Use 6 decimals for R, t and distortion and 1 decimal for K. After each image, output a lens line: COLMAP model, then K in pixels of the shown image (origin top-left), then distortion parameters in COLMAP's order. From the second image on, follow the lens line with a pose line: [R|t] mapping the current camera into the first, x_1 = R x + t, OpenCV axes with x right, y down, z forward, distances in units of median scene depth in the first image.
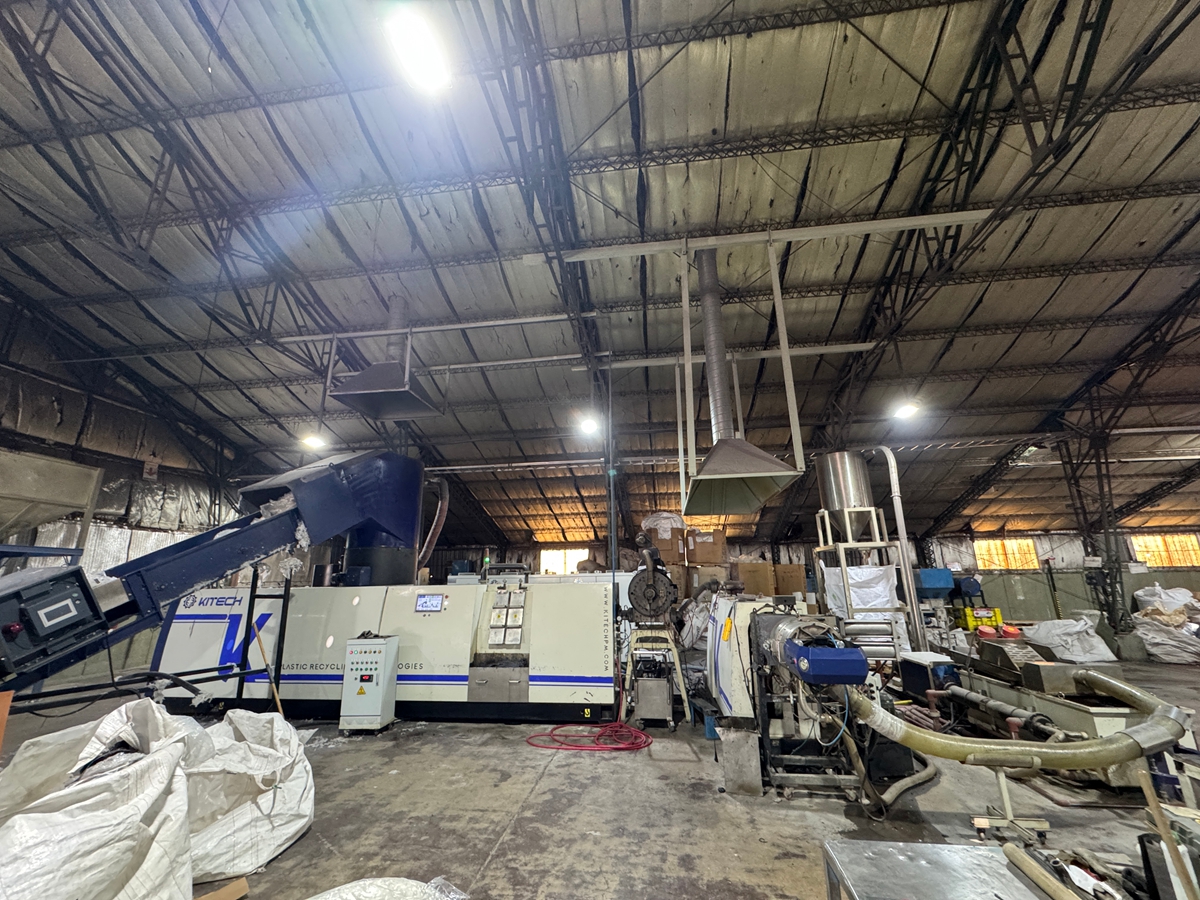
lens RADIAL K [[474.3, 0, 600.0], [0, 474.3, 450.0], [0, 0, 1]] dist [-0.001526, -0.000098]
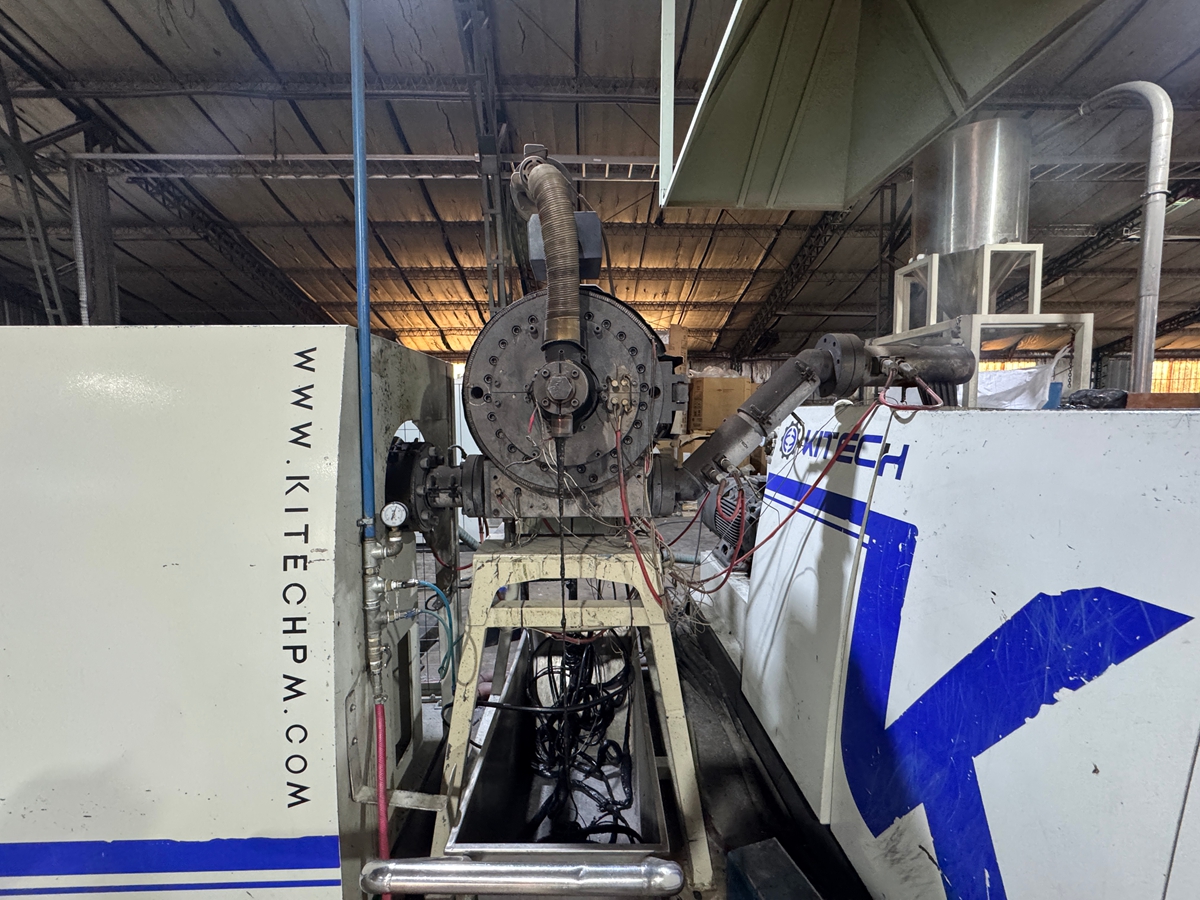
lens RADIAL K [[474.3, 0, 600.0], [0, 474.3, 450.0], [0, 0, 1]] dist [-0.001526, -0.000098]
pose [[0.986256, -0.004110, 0.165174, 0.036485], [-0.051622, 0.941980, 0.331675, 0.106845], [-0.156954, -0.335643, 0.928821, 0.331731]]
